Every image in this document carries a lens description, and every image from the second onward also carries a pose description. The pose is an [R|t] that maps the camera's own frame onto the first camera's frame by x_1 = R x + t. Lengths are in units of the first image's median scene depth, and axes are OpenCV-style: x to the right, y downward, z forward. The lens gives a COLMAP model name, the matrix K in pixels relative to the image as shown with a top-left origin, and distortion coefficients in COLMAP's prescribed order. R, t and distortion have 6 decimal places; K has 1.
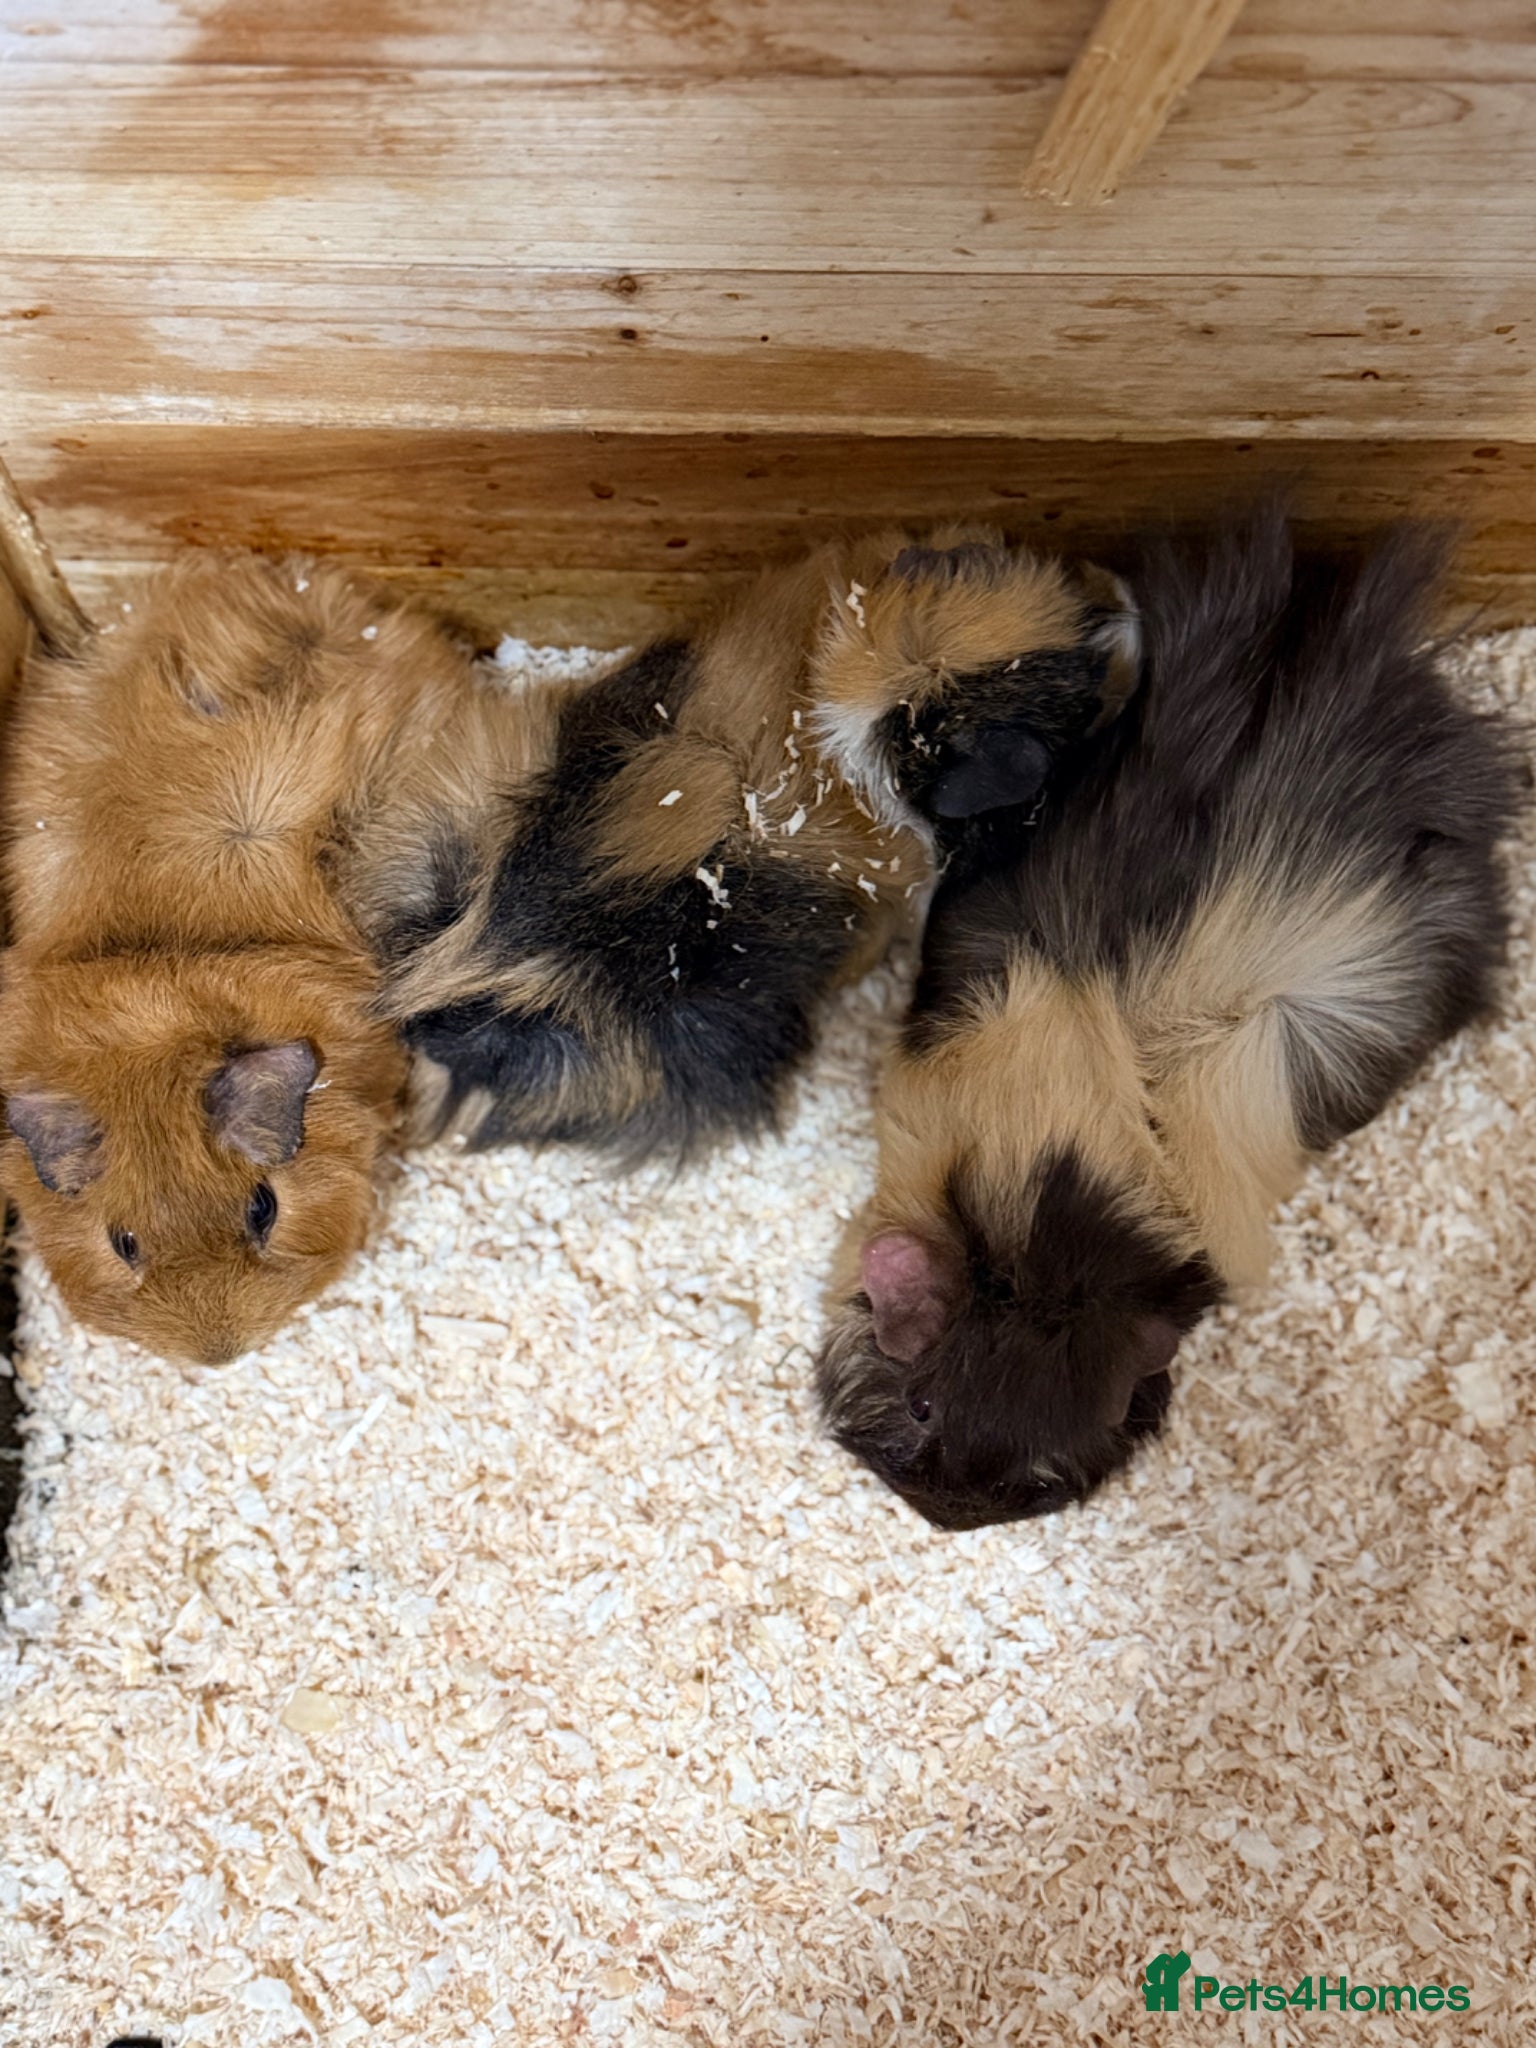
lens RADIAL K [[2621.7, 0, 765.2], [0, 2621.7, 1020.8], [0, 0, 1]] dist [0.048942, 0.000000]
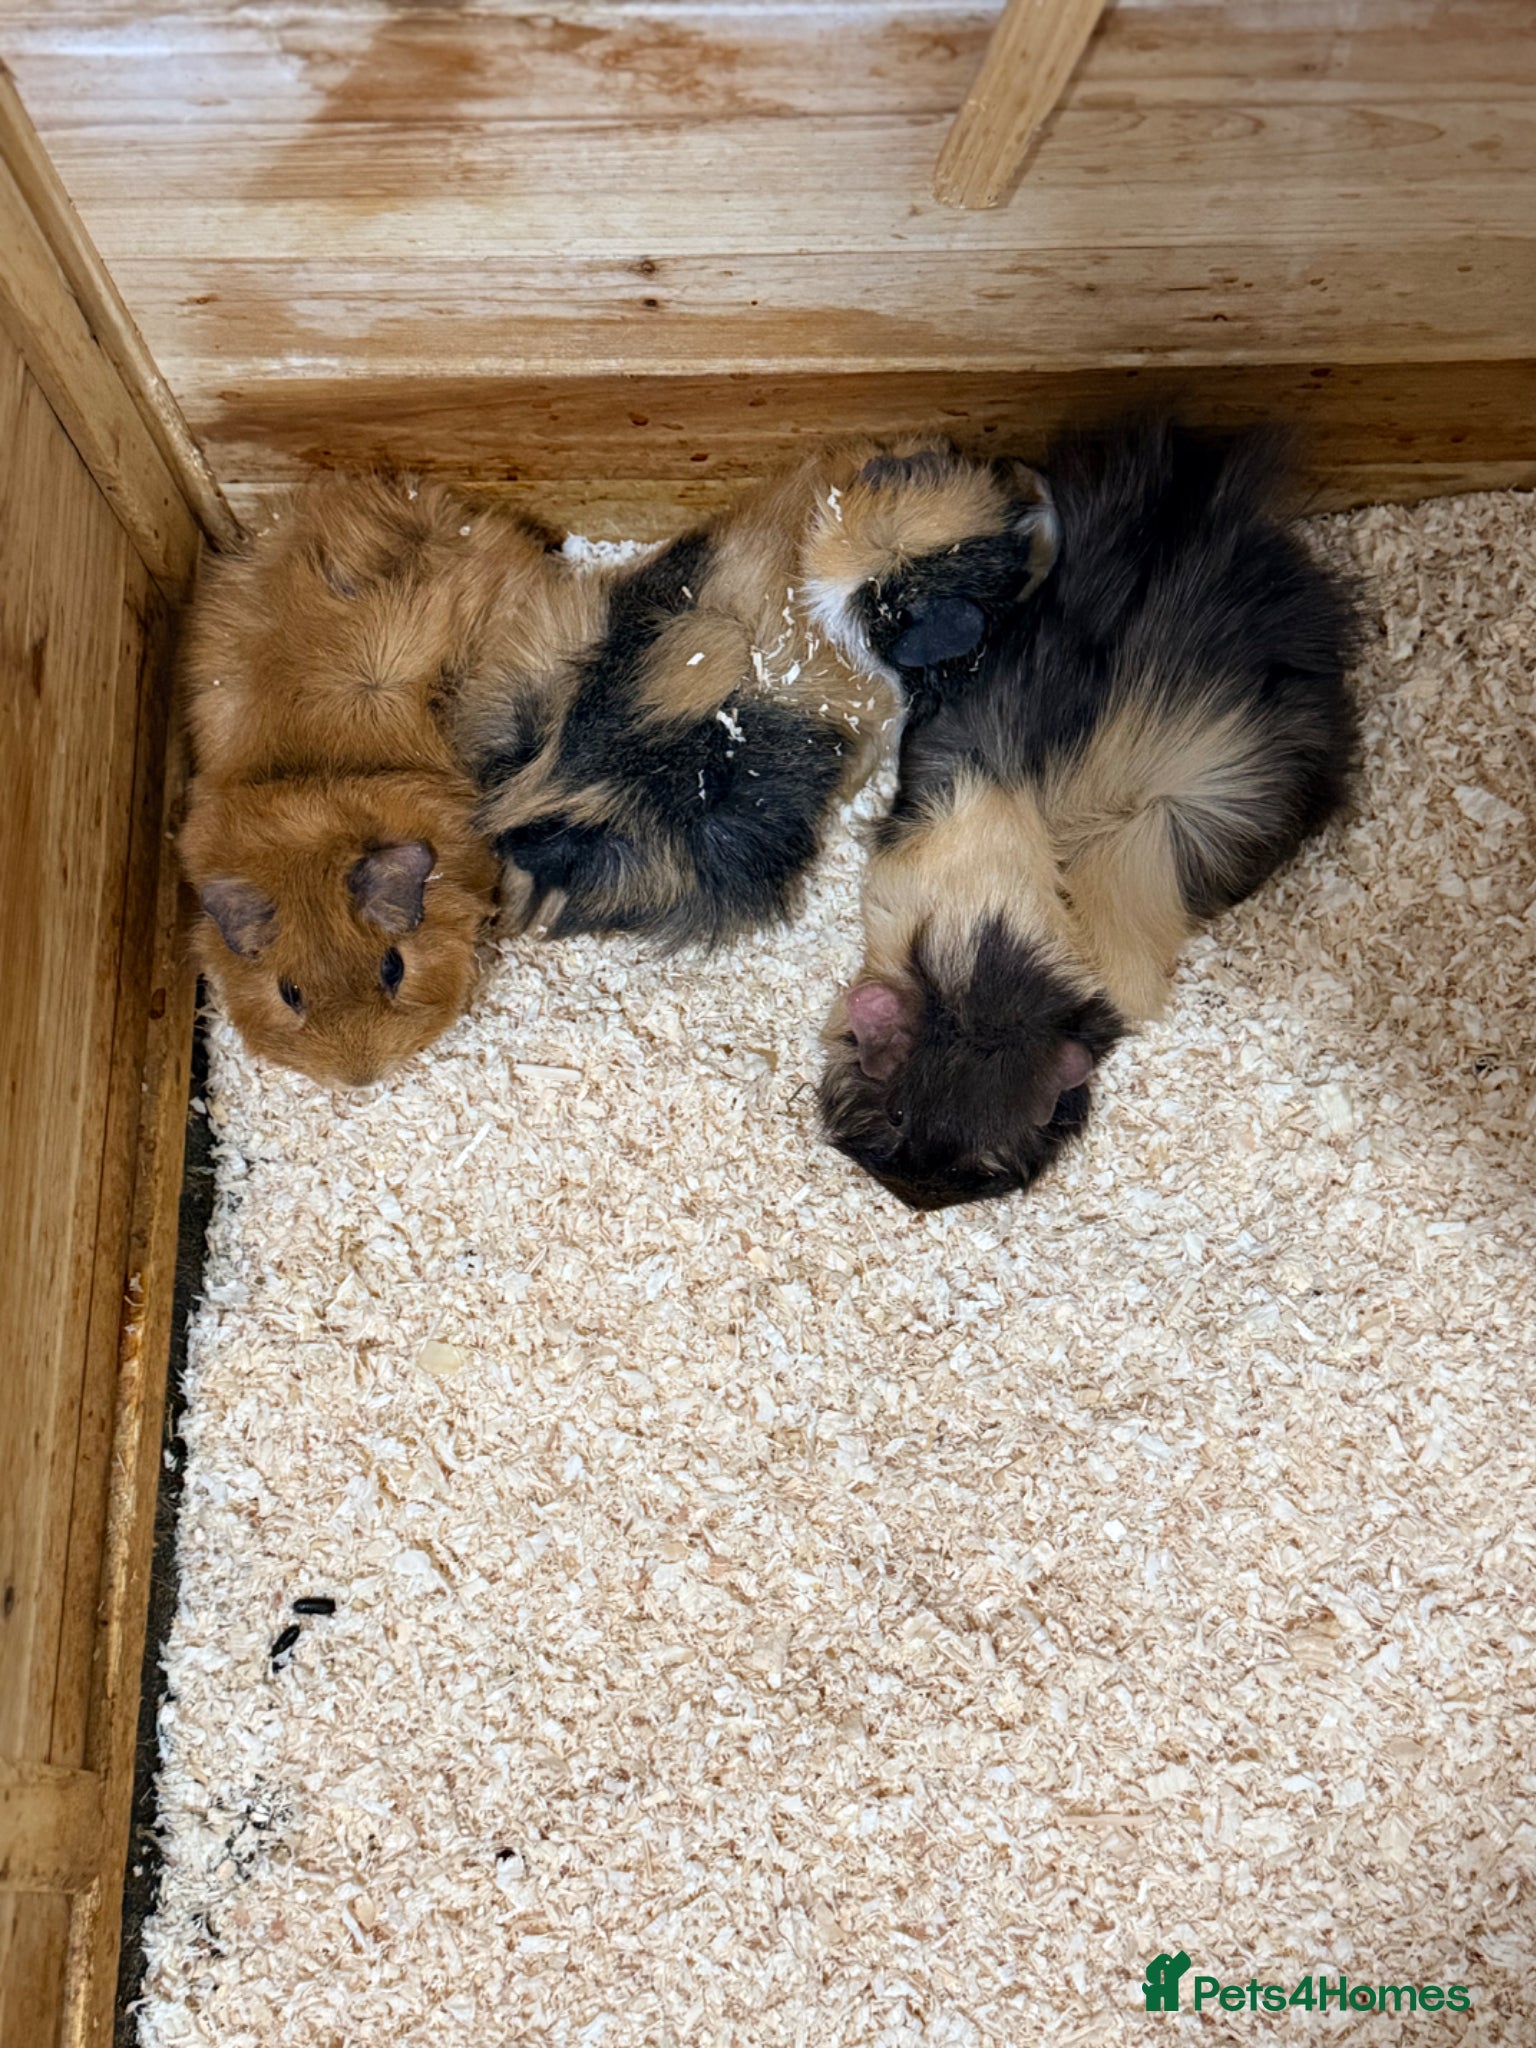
lens RADIAL K [[2621.7, 0, 771.1], [0, 2621.7, 1024.9], [0, 0, 1]] dist [0.048942, 0.000000]
pose [[0.999047, -0.017451, -0.040017, 0.050181], [0.019335, 0.998699, 0.047182, 0.036153], [0.039141, -0.047911, 0.998084, -0.304040]]
